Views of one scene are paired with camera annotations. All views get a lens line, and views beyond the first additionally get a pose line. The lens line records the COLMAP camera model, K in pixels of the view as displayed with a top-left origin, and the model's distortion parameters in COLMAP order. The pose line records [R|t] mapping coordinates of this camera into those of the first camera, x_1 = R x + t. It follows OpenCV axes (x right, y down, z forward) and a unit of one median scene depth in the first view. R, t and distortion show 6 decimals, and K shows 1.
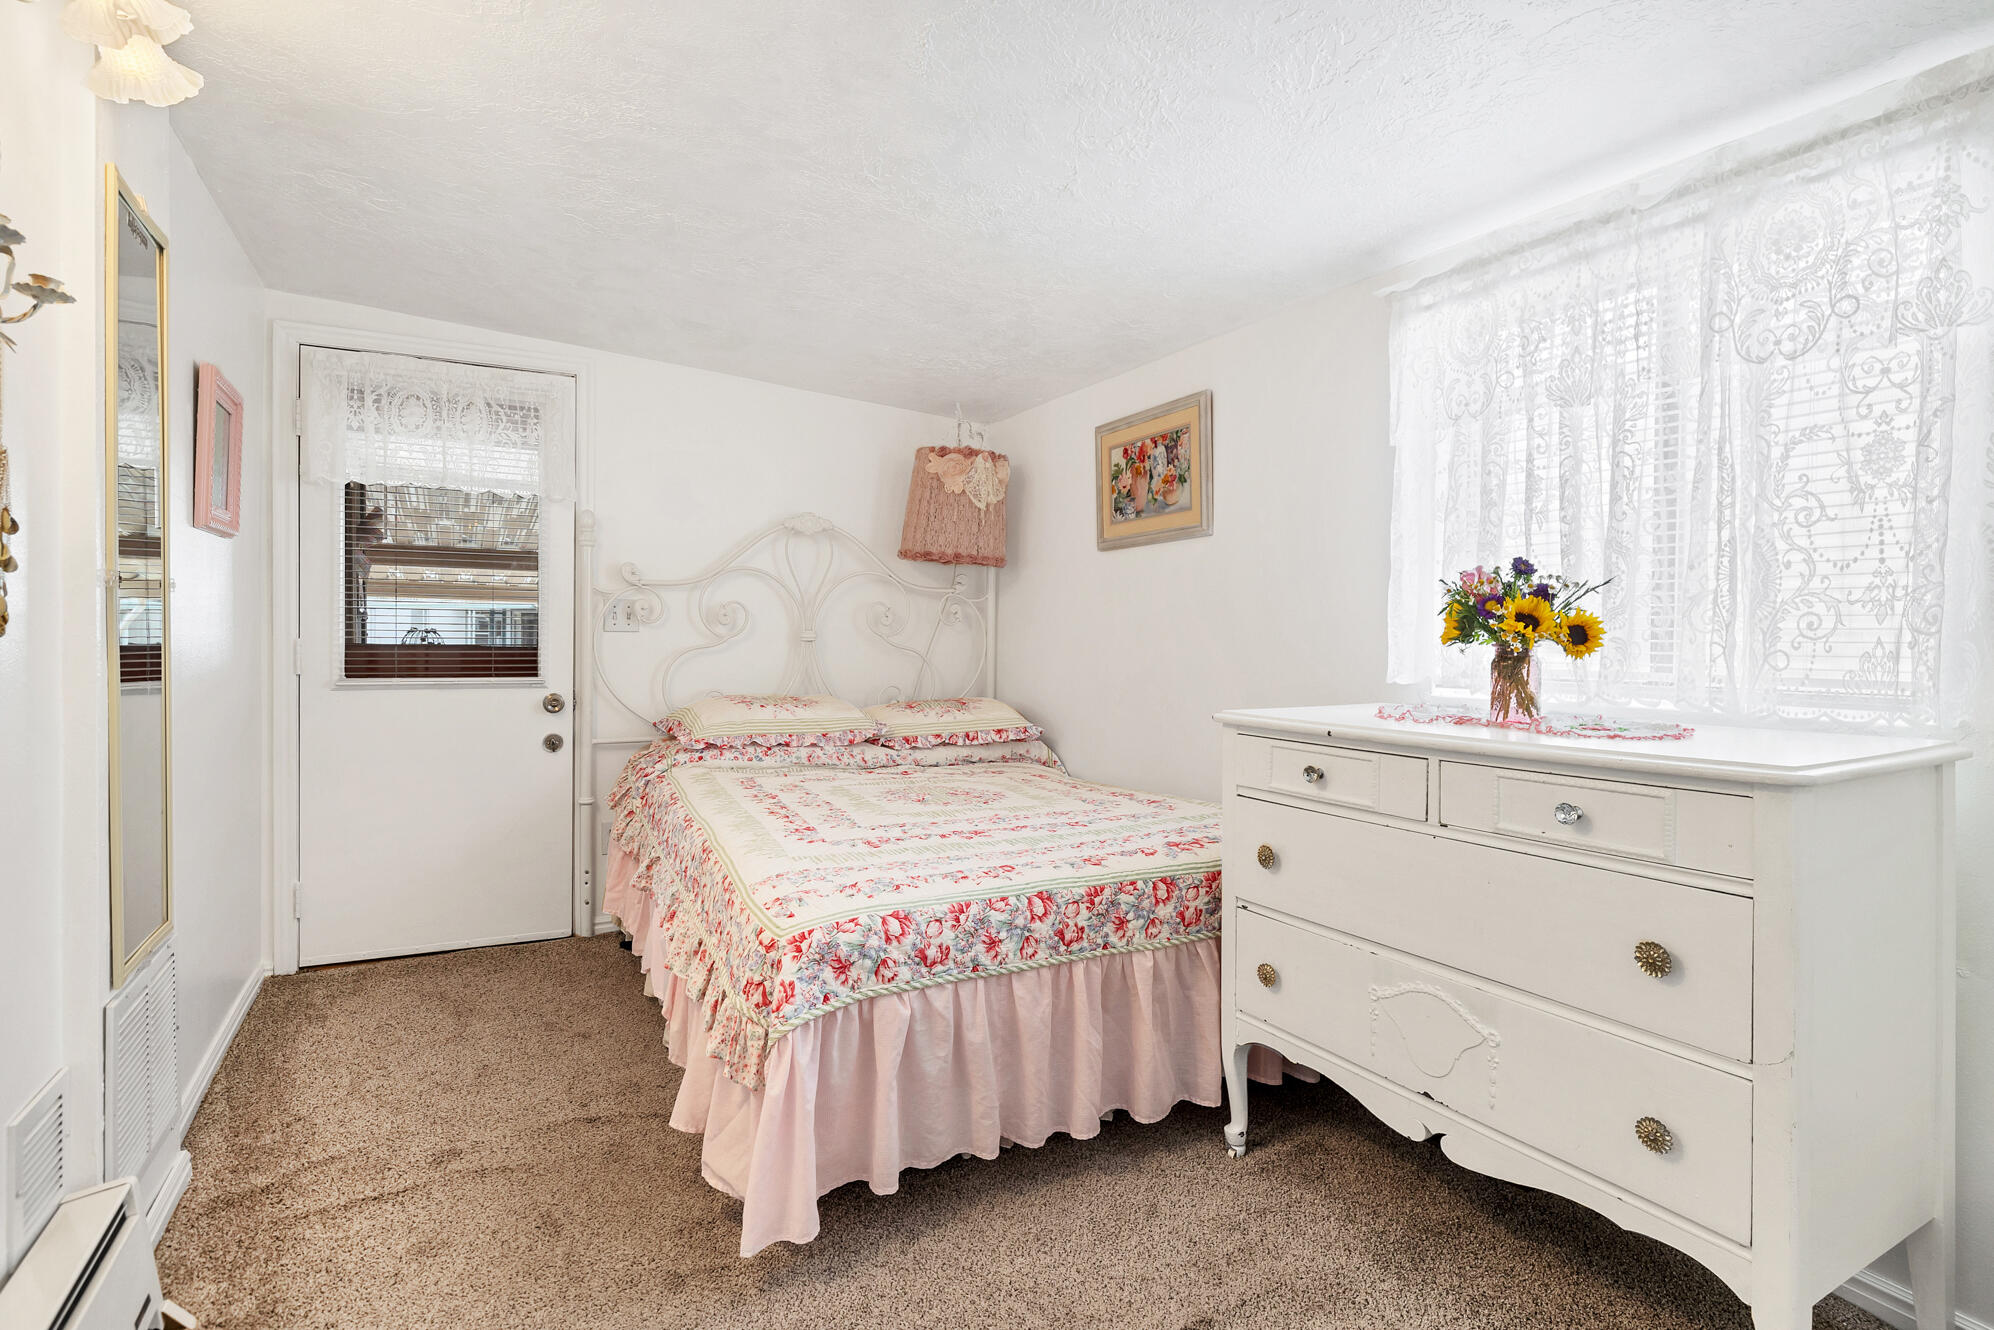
lens RADIAL K [[967.1, 0, 994.9], [0, 967.1, 658.4], [0, 0, 1]] dist [-0.001094, -0.000335]
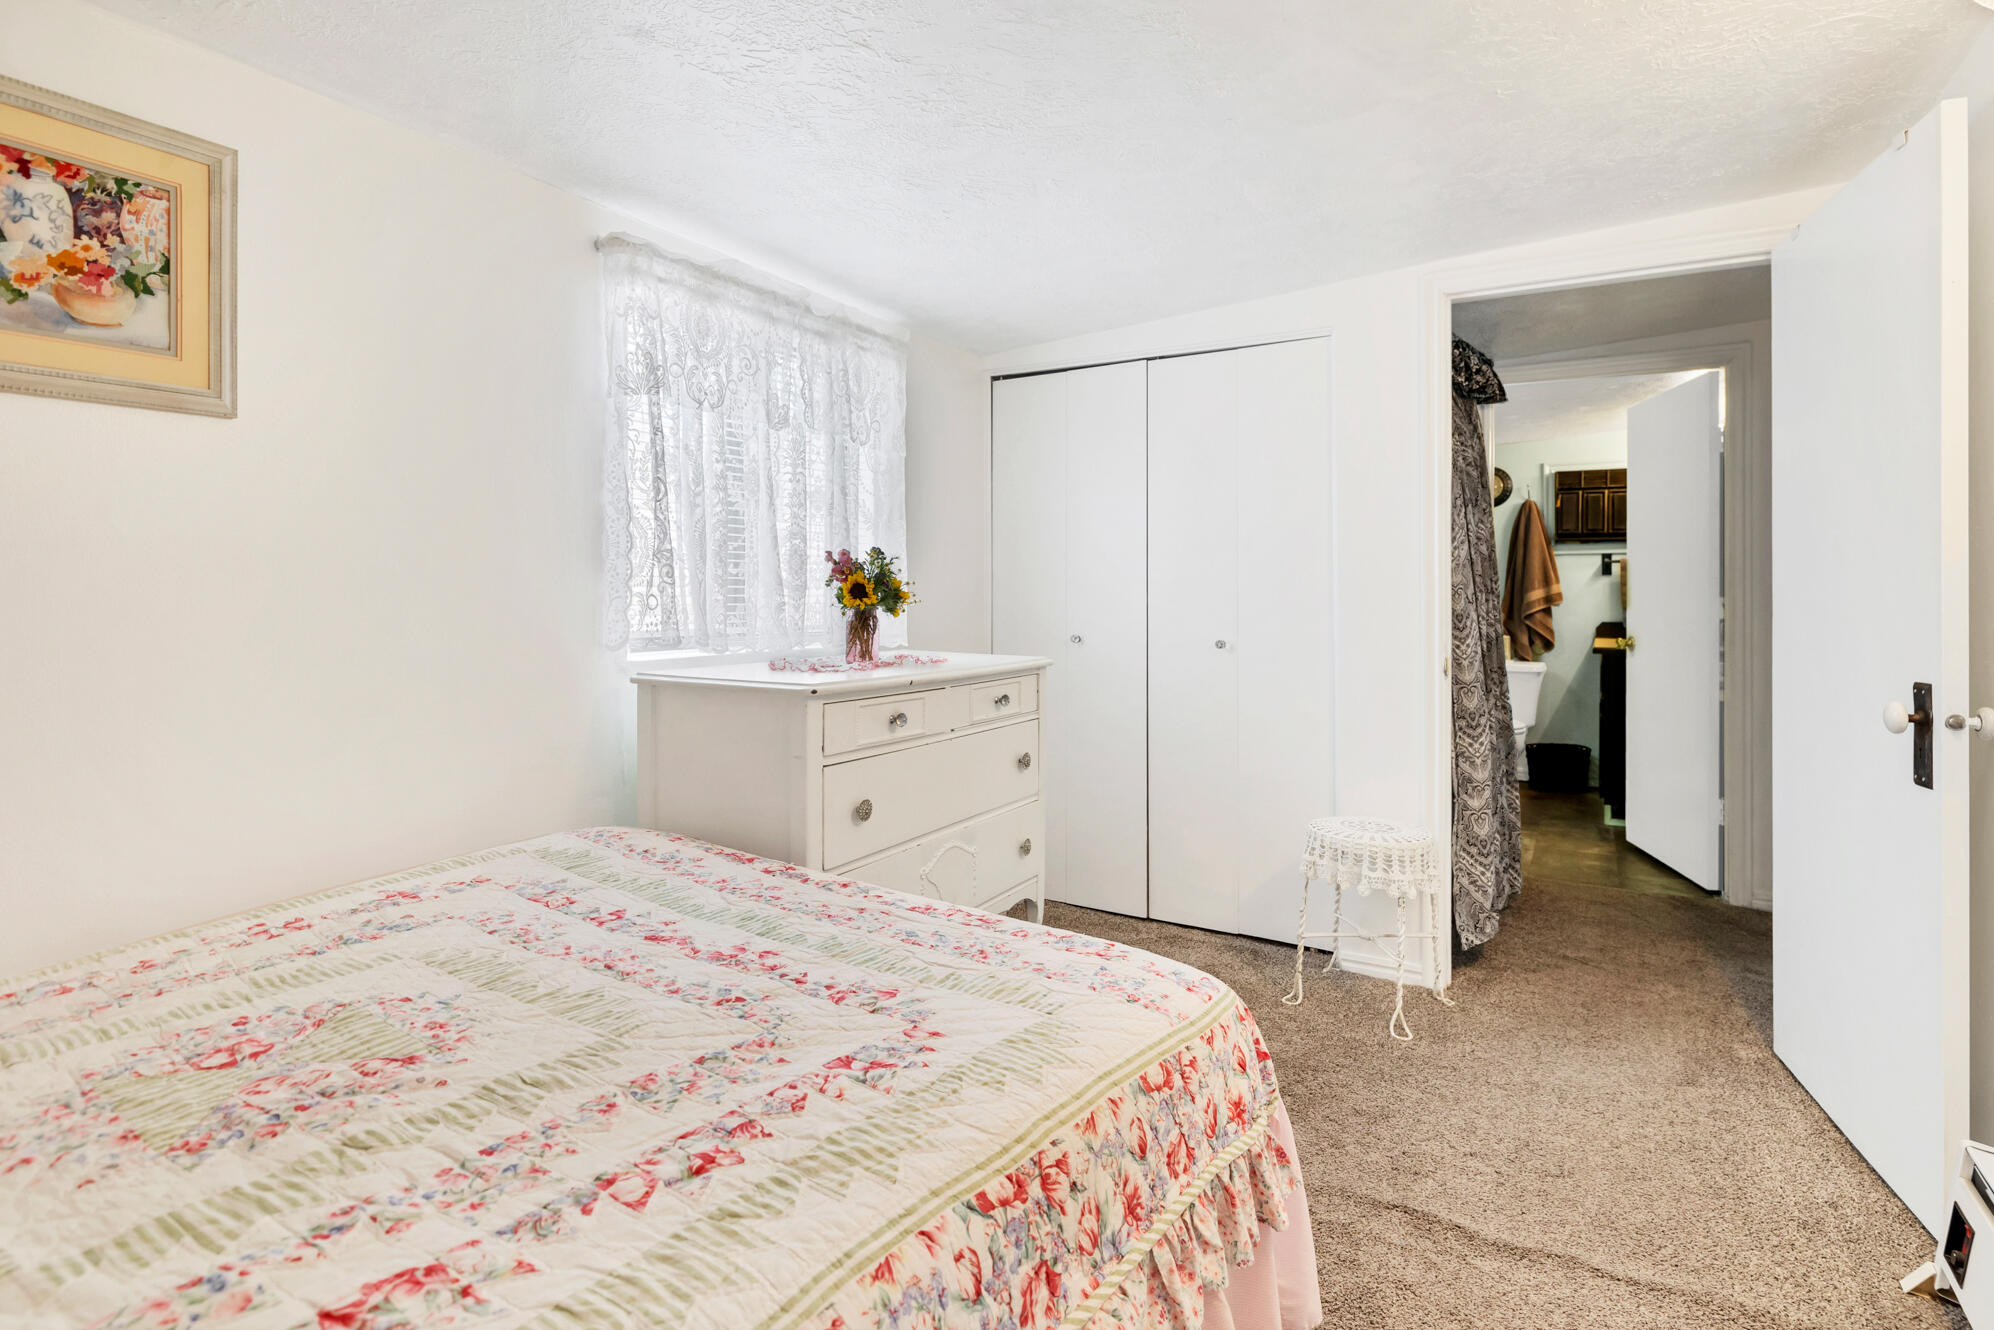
lens RADIAL K [[967.1, 0, 998.2], [0, 967.1, 577.0], [0, 0, 1]] dist [-0.001094, -0.000335]
pose [[-0.485408, 0.003157, 0.874282, -0.447118], [0.007636, 0.999971, 0.000629, -0.034489], [-0.874254, 0.006981, -0.485418, 0.861984]]
